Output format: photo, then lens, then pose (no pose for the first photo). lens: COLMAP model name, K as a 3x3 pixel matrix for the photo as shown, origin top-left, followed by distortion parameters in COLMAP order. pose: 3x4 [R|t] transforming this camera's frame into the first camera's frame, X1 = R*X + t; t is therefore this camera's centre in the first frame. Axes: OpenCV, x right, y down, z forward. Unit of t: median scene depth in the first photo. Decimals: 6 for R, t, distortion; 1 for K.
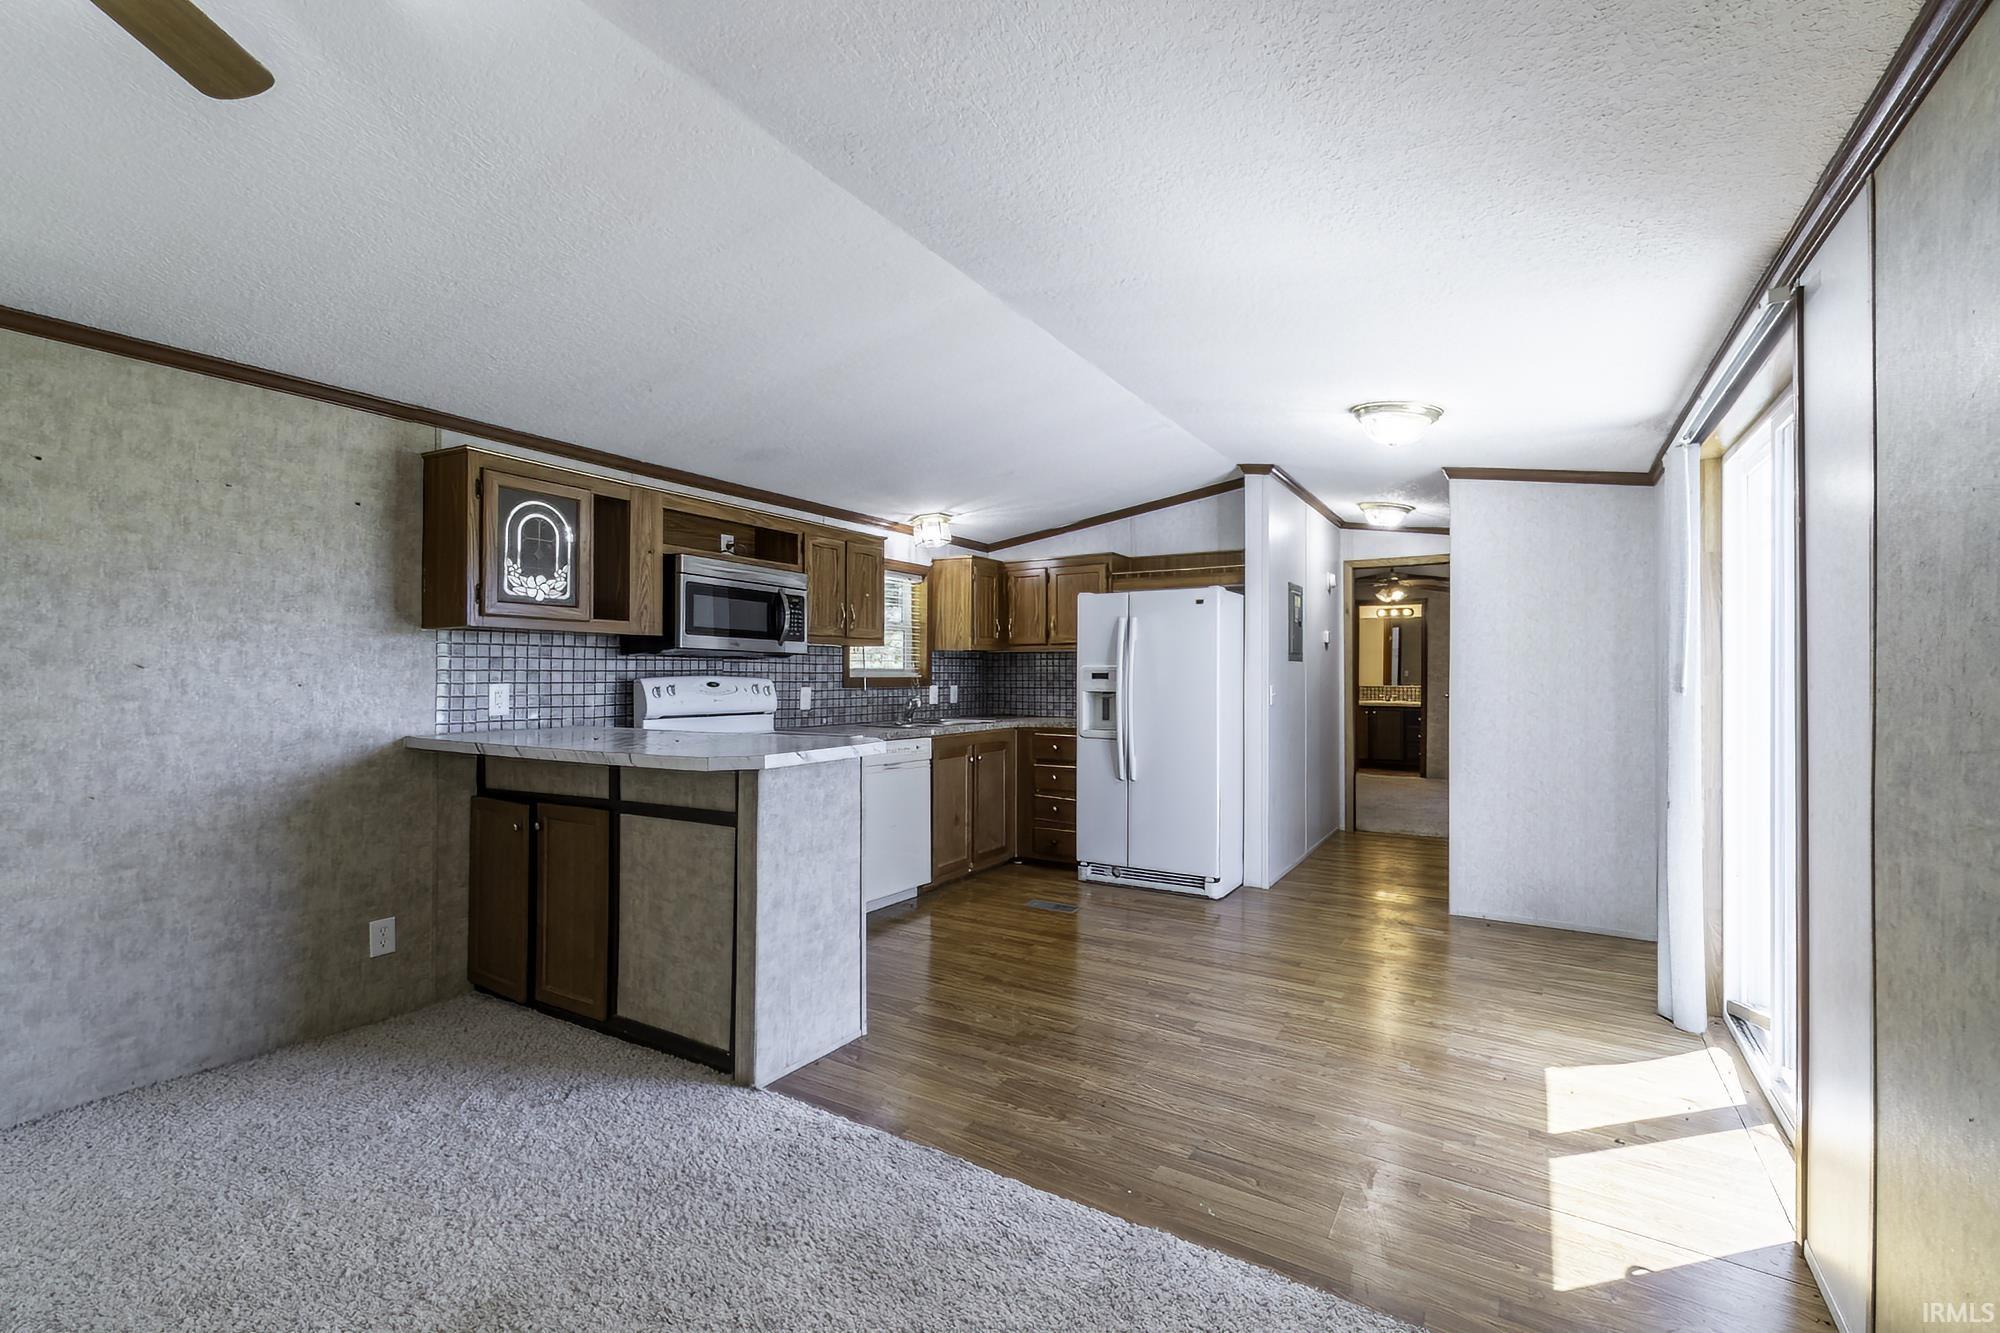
lens RADIAL K [[882.0, 0, 993.3], [0, 882.0, 667.6], [0, 0, 1]] dist [-0.007140, 0.001424]
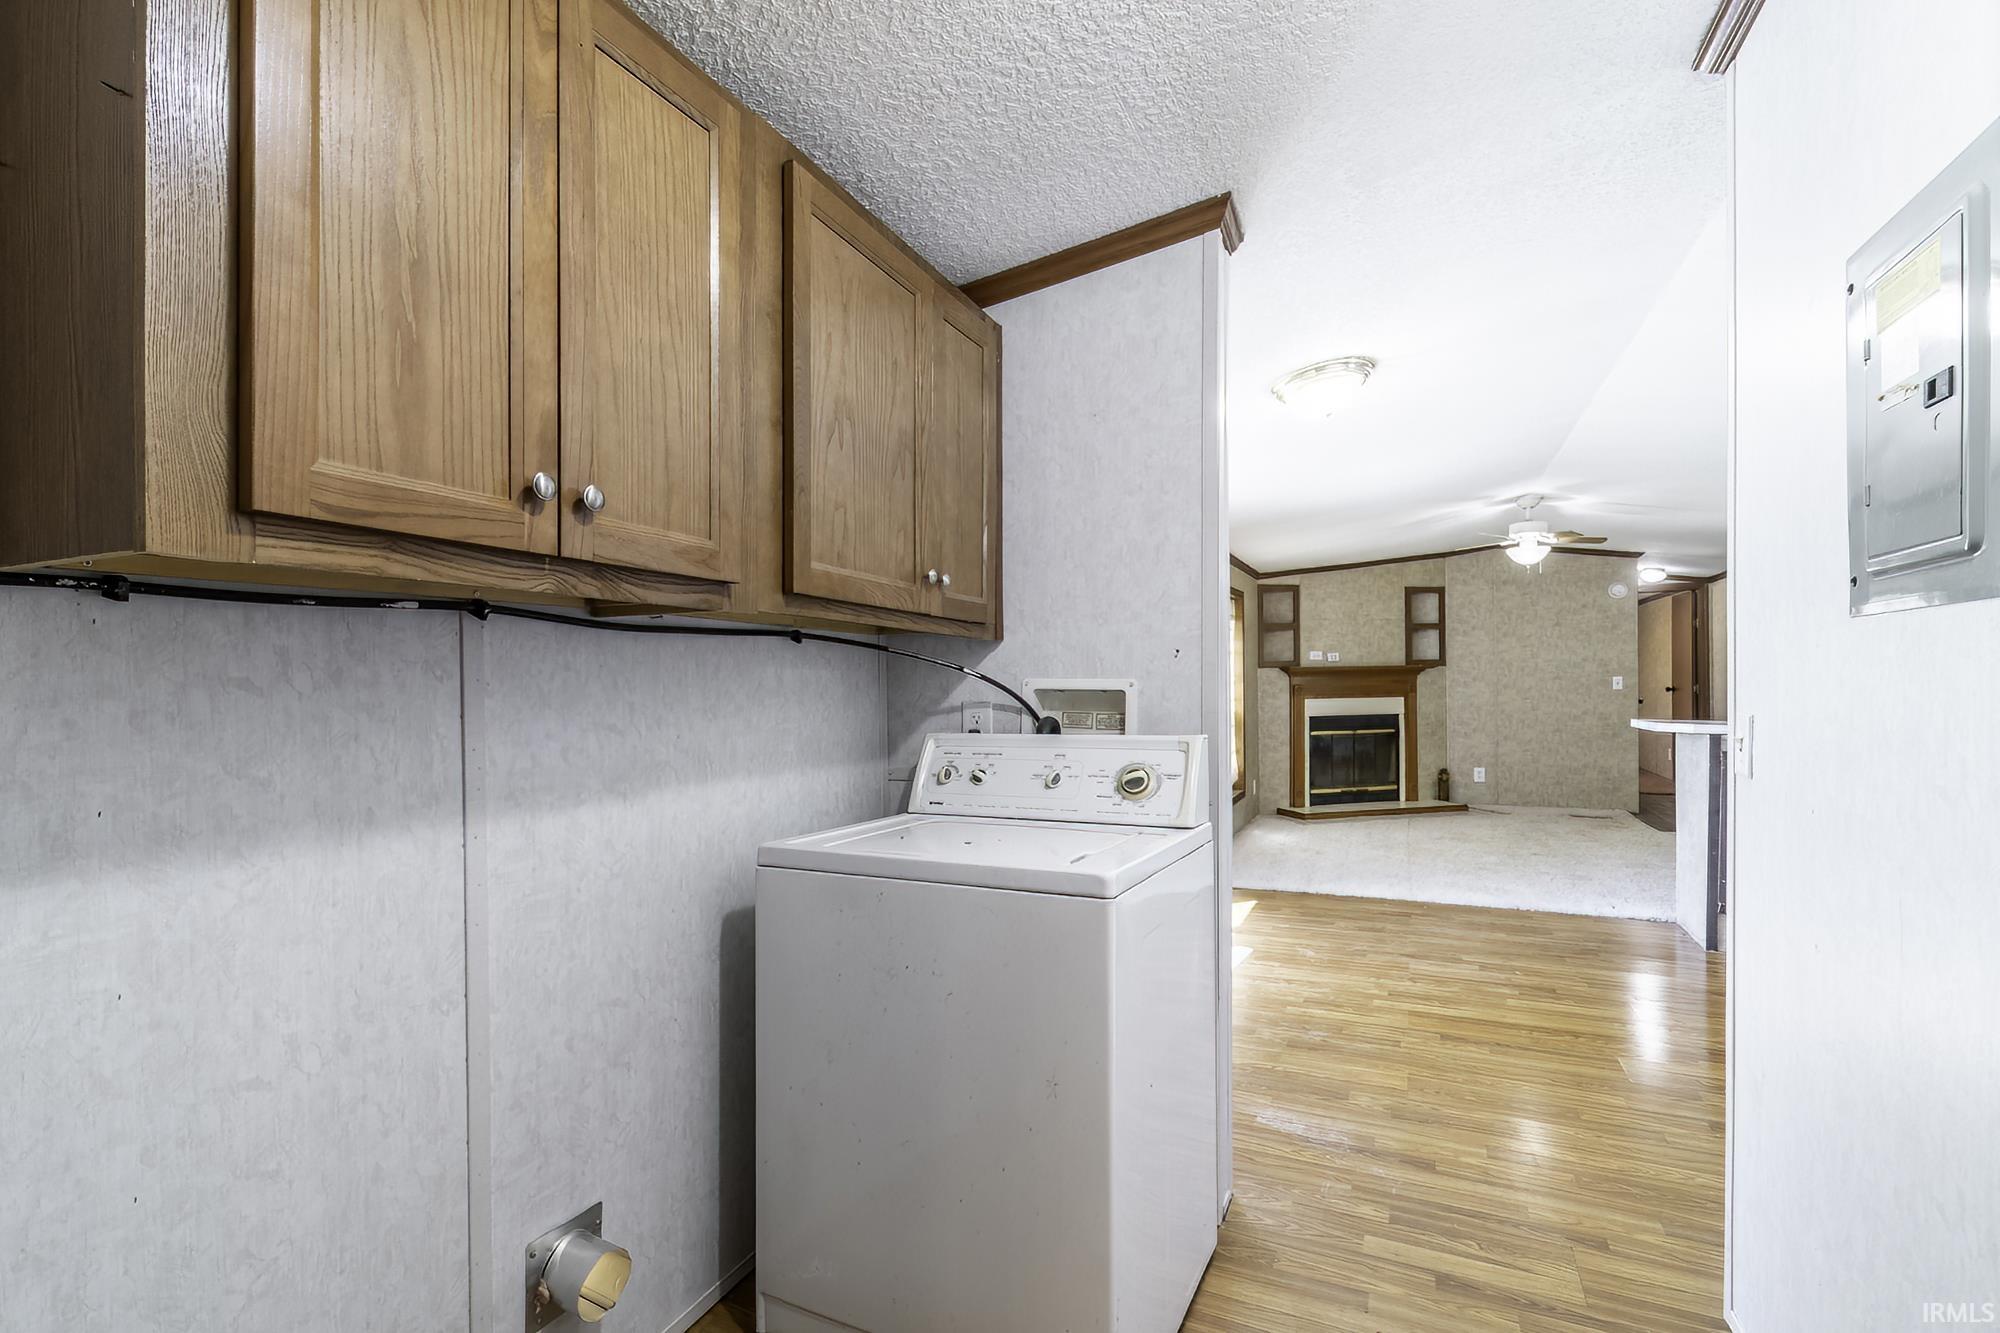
lens RADIAL K [[882.0, 0, 990.7], [0, 882.0, 686.7], [0, 0, 1]] dist [-0.007140, 0.001424]
pose [[-0.994298, 0.003047, -0.106594, 0.803274], [0.002667, 0.999990, 0.003709, 0.011765], [0.106604, 0.003403, -0.994296, 1.673616]]
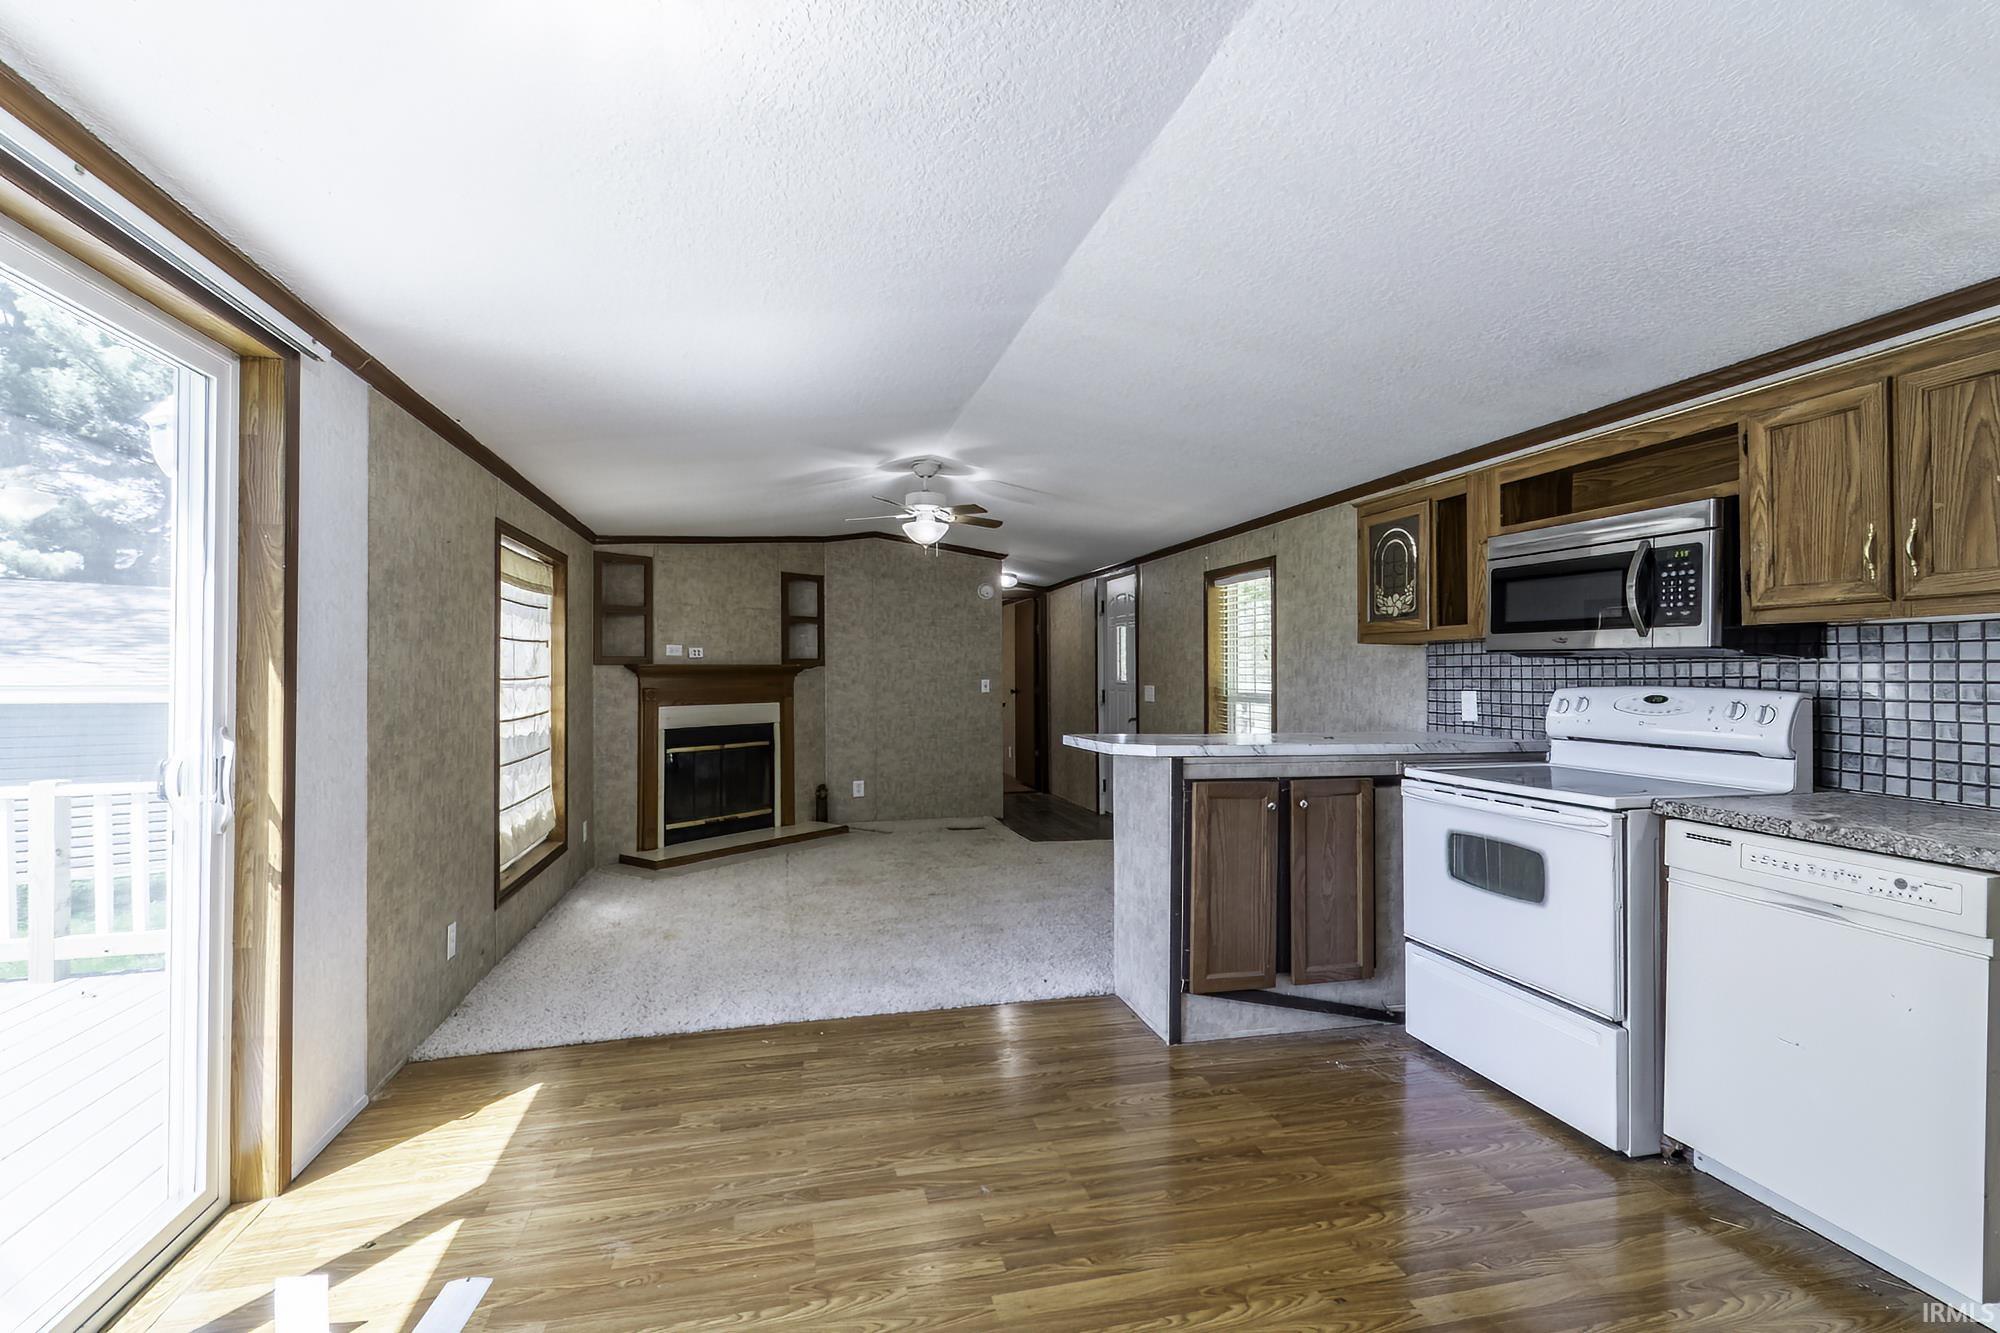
lens RADIAL K [[882.0, 0, 993.1], [0, 882.0, 668.4], [0, 0, 1]] dist [-0.007140, 0.001424]
pose [[-0.701989, -0.011485, -0.712095, 0.543477], [-0.000030, 0.999870, -0.016096, 0.007290], [0.712188, -0.011278, -0.701898, 1.209939]]
